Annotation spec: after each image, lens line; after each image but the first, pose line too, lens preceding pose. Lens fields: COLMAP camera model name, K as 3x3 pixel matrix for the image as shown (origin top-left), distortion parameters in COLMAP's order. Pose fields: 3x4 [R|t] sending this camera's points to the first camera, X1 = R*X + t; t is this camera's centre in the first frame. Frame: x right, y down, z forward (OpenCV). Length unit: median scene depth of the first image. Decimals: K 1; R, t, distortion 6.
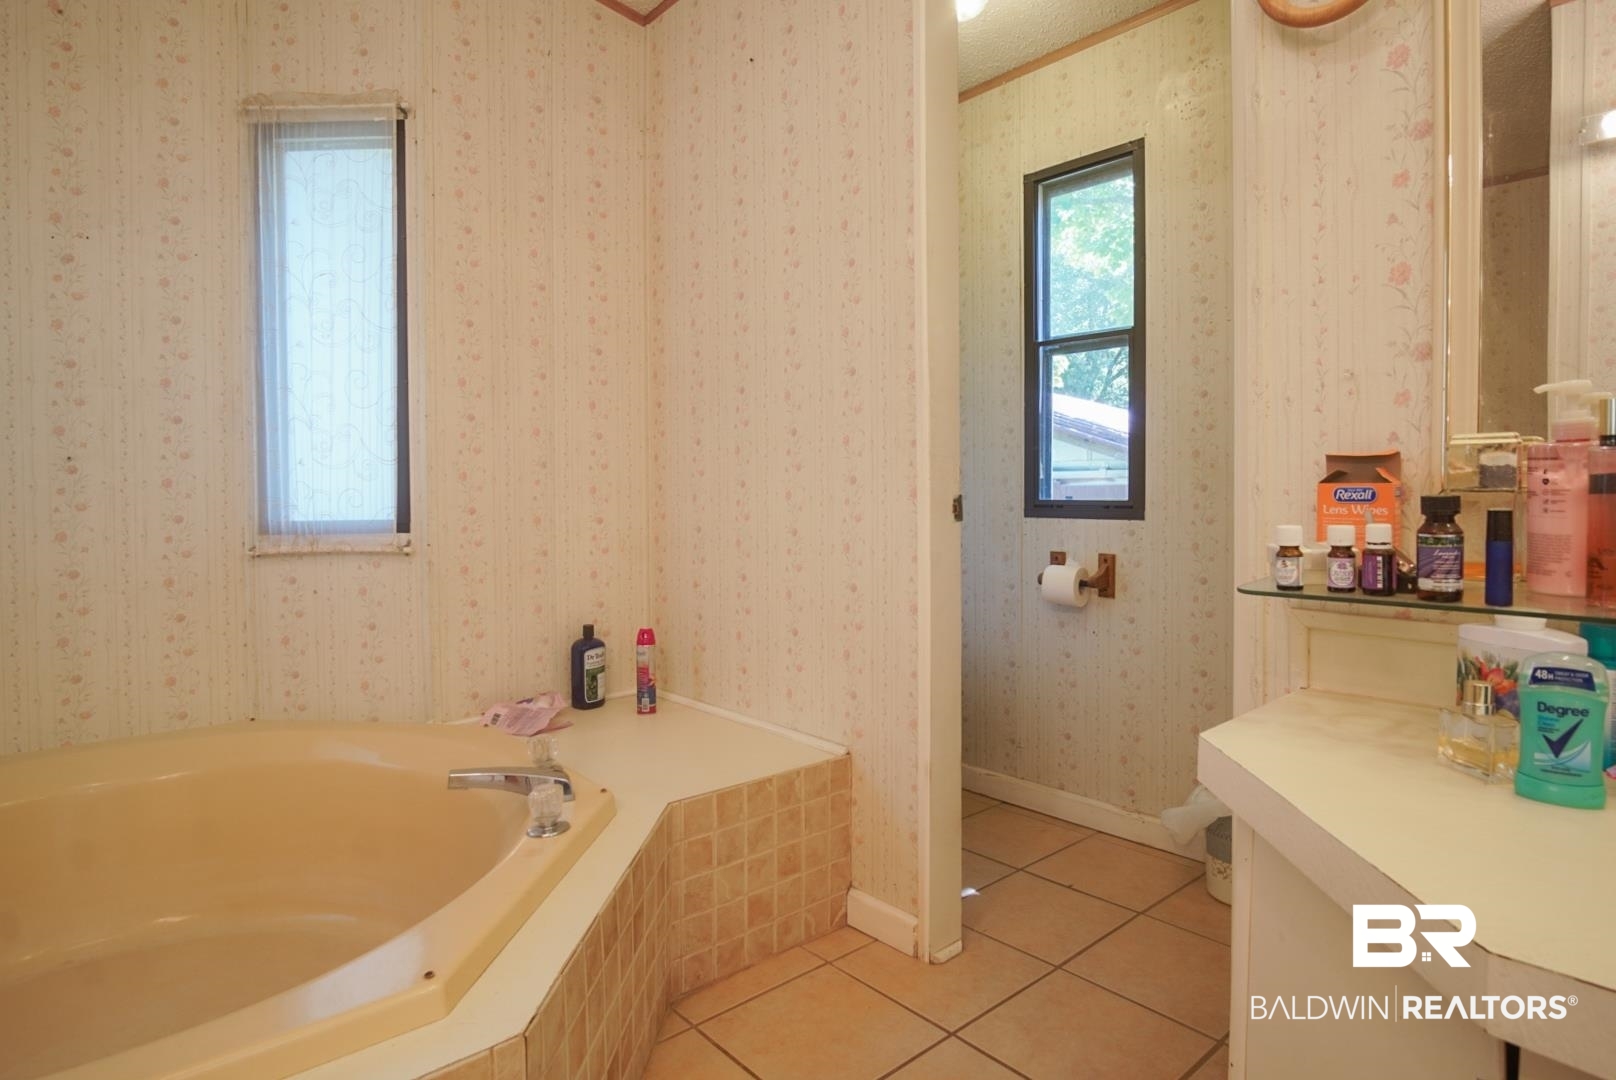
lens RADIAL K [[880.1, 0, 812.1], [0, 880.1, 508.5], [0, 0, 1]] dist [-0.027162, 0.001863]
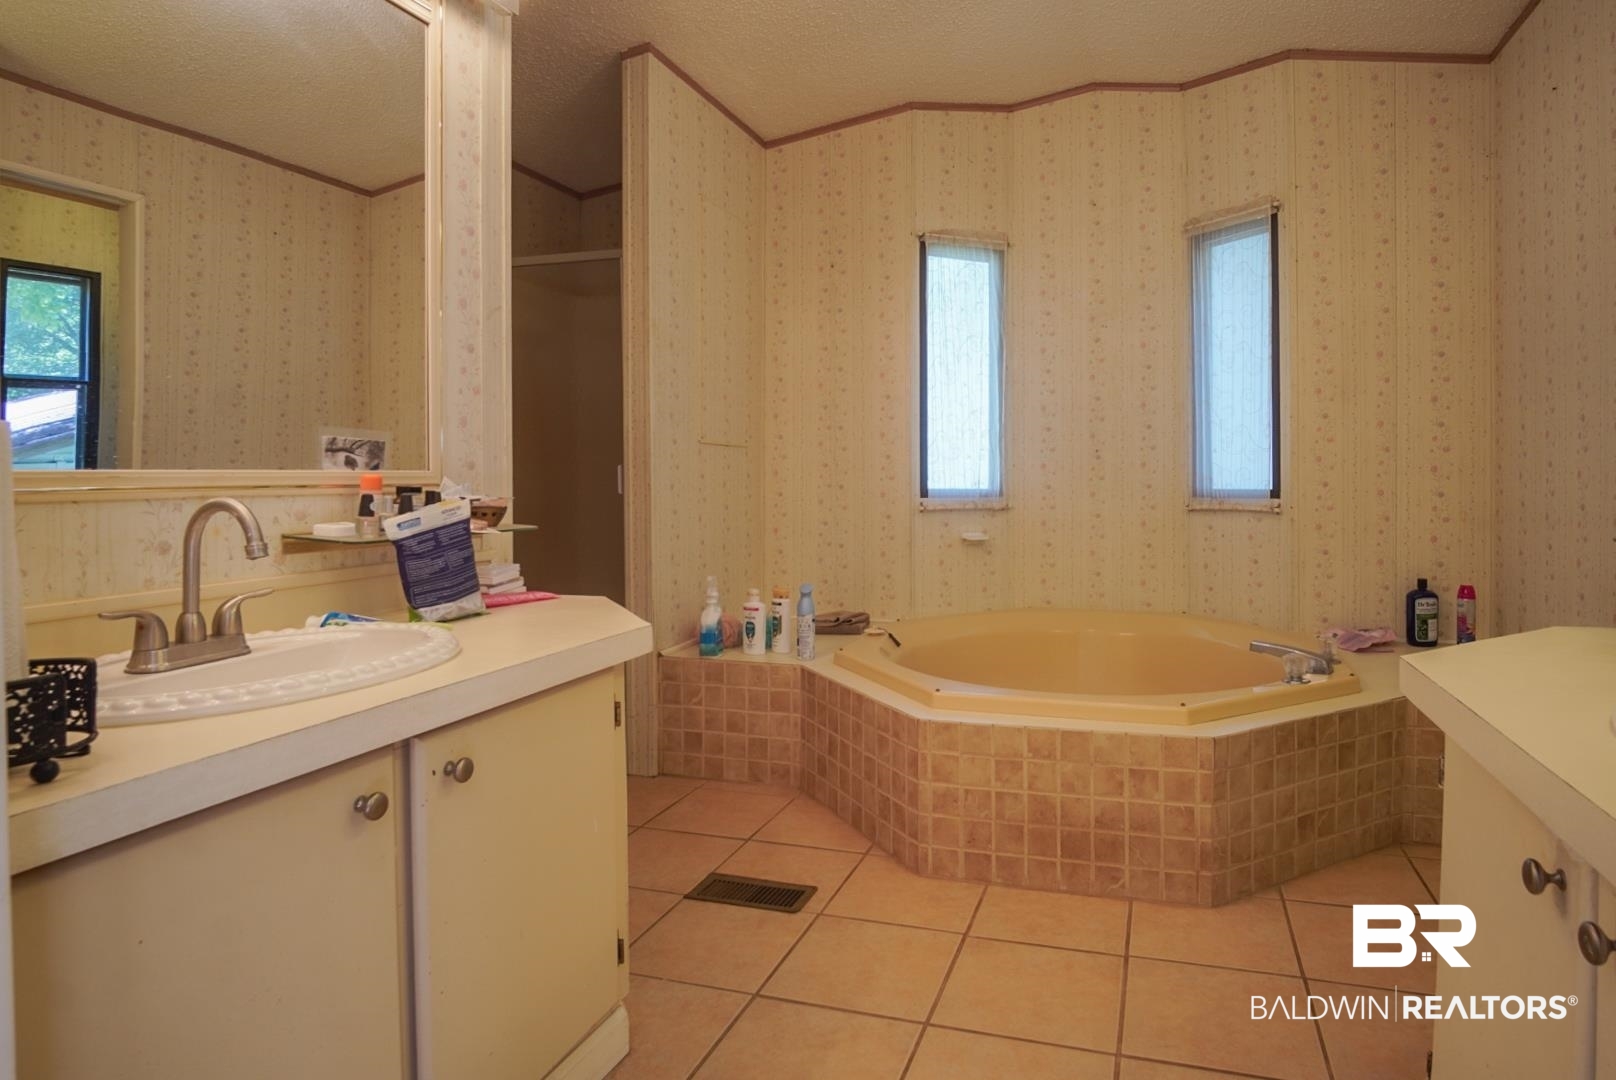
lens RADIAL K [[952.0, 0, 833.9], [0, 952.0, 458.8], [0, 0, 1]] dist [-0.038437, 0.011017]
pose [[0.491581, -0.007150, -0.870803, 0.531641], [-0.019031, 0.999639, -0.018951, 0.005877], [0.870624, 0.025888, 0.491268, -0.401850]]
